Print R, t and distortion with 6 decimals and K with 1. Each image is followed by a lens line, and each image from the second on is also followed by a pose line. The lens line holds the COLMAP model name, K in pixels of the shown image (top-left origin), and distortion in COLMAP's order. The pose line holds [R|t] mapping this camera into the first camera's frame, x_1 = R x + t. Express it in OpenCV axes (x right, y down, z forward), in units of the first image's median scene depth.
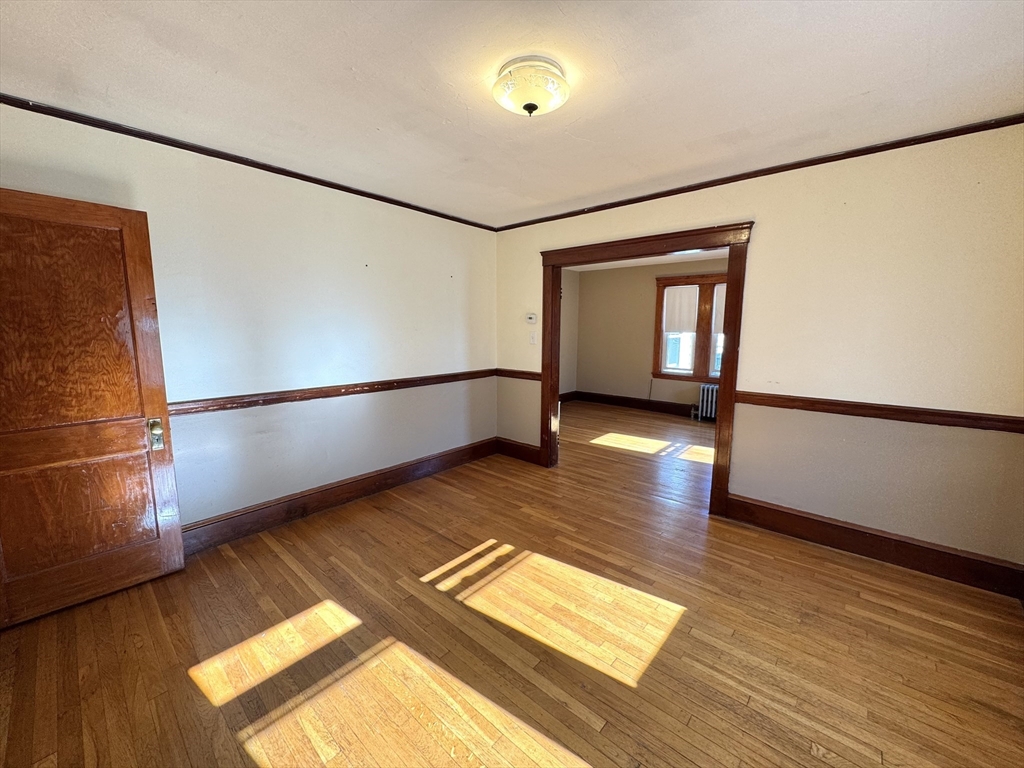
lens RADIAL K [[408.6, 0, 511.8], [0, 408.6, 381.2], [0, 0, 1]] dist [-0.001416, -0.000235]
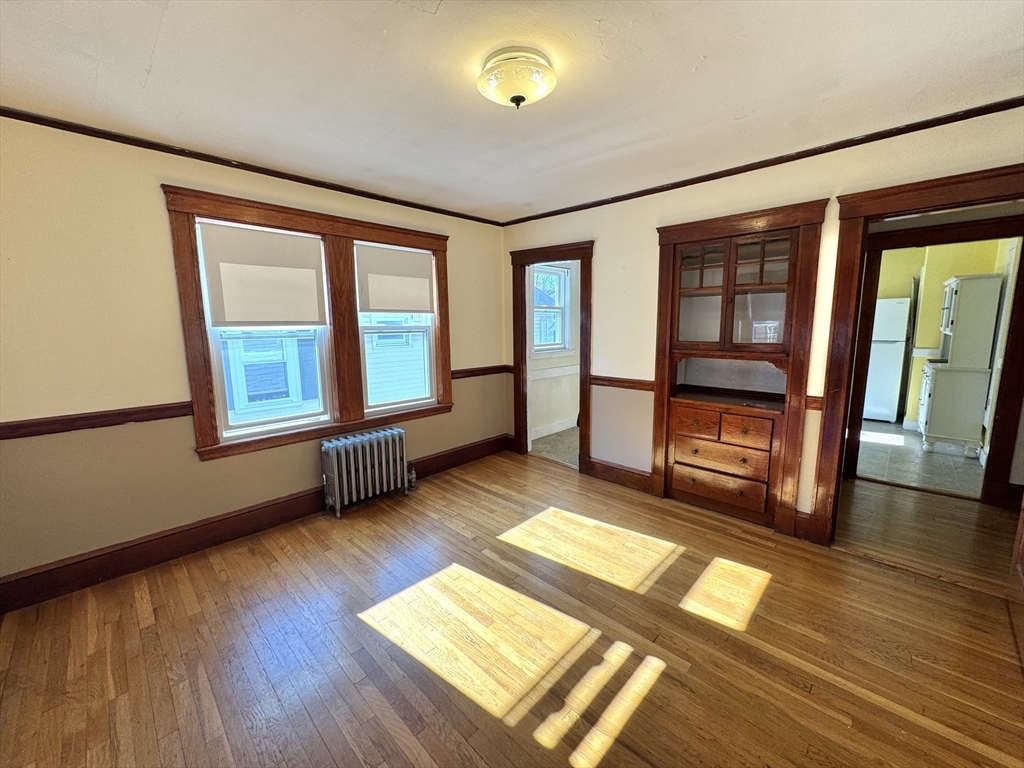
lens RADIAL K [[406.1, 0, 509.5], [0, 406.1, 380.5], [0, 0, 1]] dist [-0.001063, -0.000378]
pose [[-0.998538, -0.001954, 0.054016, 0.008673], [0.012667, 0.963054, 0.269009, -0.197444], [-0.052546, 0.269300, -0.961622, 1.442849]]
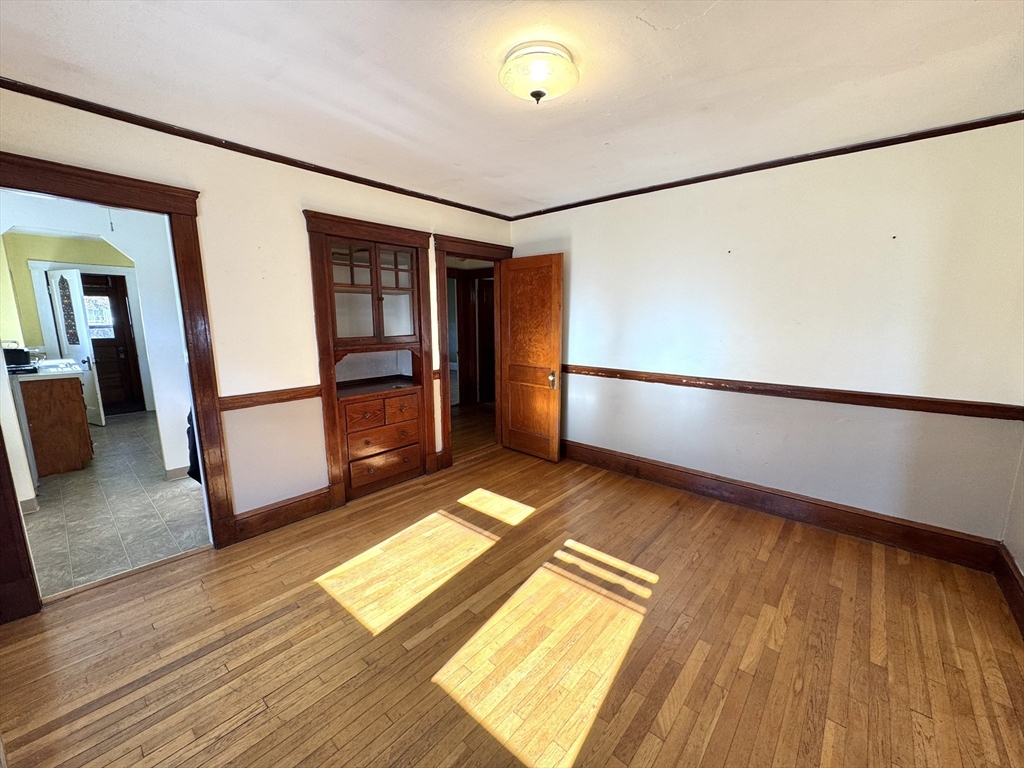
lens RADIAL K [[408.6, 0, 511.8], [0, 408.6, 381.2], [0, 0, 1]] dist [-0.001416, -0.000235]
pose [[-0.000779, 0.155184, -0.987885, 0.759415], [-0.128973, 0.979619, 0.153987, -0.099152], [0.991648, 0.127531, 0.019252, 0.688721]]
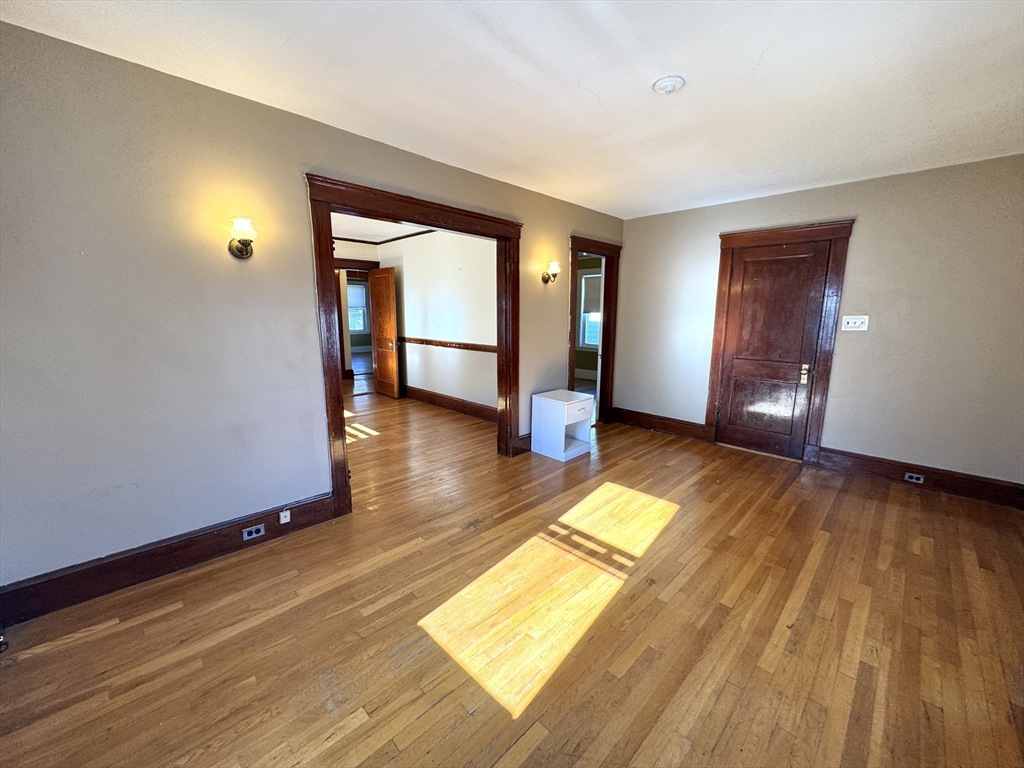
lens RADIAL K [[402.6, 0, 515.2], [0, 402.6, 387.5], [0, 0, 1]] dist [-0.000511, 0.000084]
pose [[-0.059069, 0.180270, -0.981842, 1.632150], [-0.138940, 0.972501, 0.186914, -0.201352], [0.988538, 0.147458, -0.032398, 1.714228]]
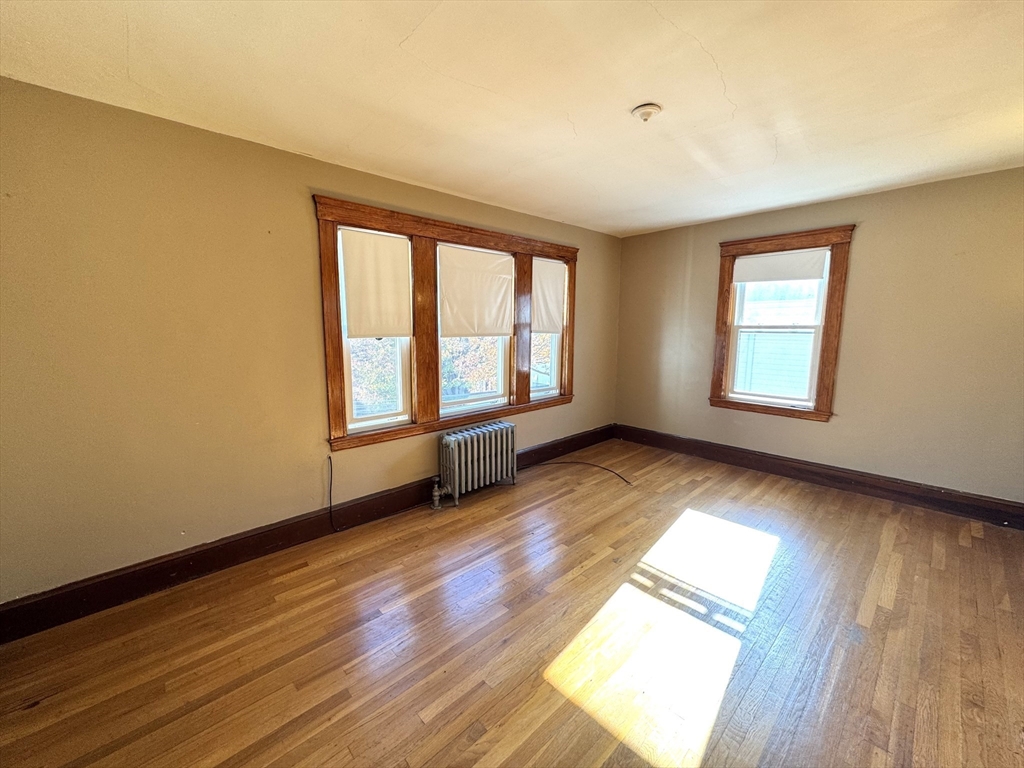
lens RADIAL K [[406.1, 0, 509.5], [0, 406.1, 380.5], [0, 0, 1]] dist [-0.001063, -0.000378]
pose [[0.098713, -0.137120, 0.985624, -0.061678], [0.131686, 0.983550, 0.123643, -0.283132], [-0.986364, 0.117587, 0.115146, 2.115812]]
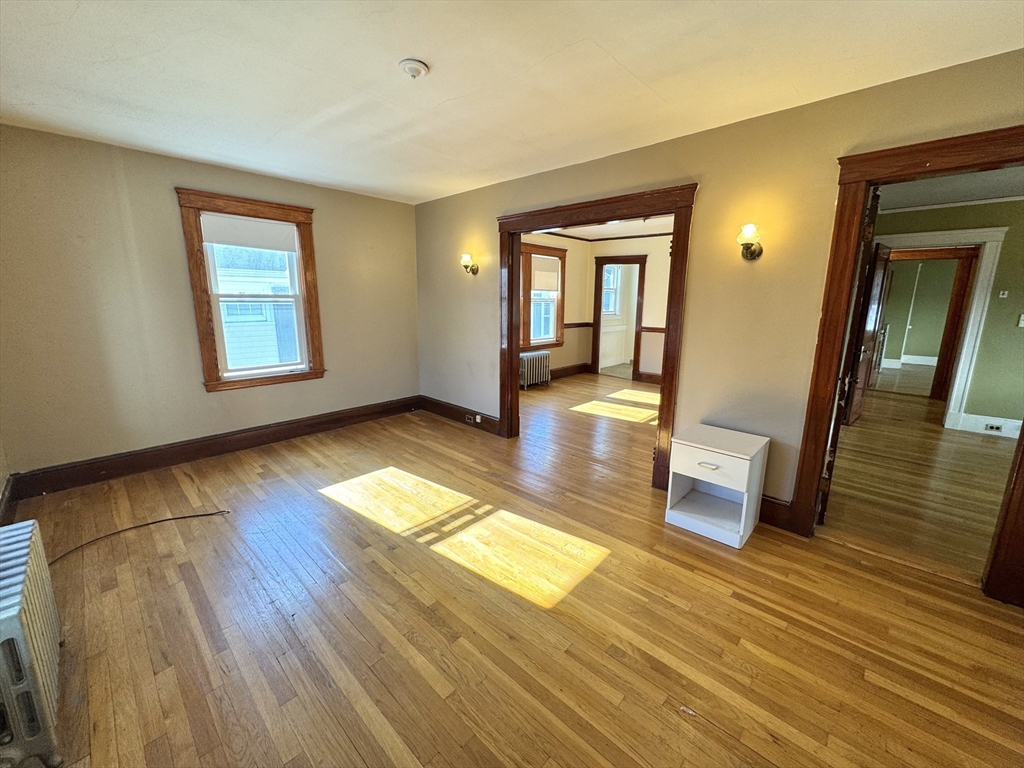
lens RADIAL K [[408.6, 0, 511.8], [0, 408.6, 381.2], [0, 0, 1]] dist [-0.001416, -0.000235]
pose [[-0.999406, -0.017420, 0.029750, 0.582245], [-0.006836, 0.945950, 0.324241, -0.357372], [-0.033791, 0.323845, -0.945506, 2.769386]]
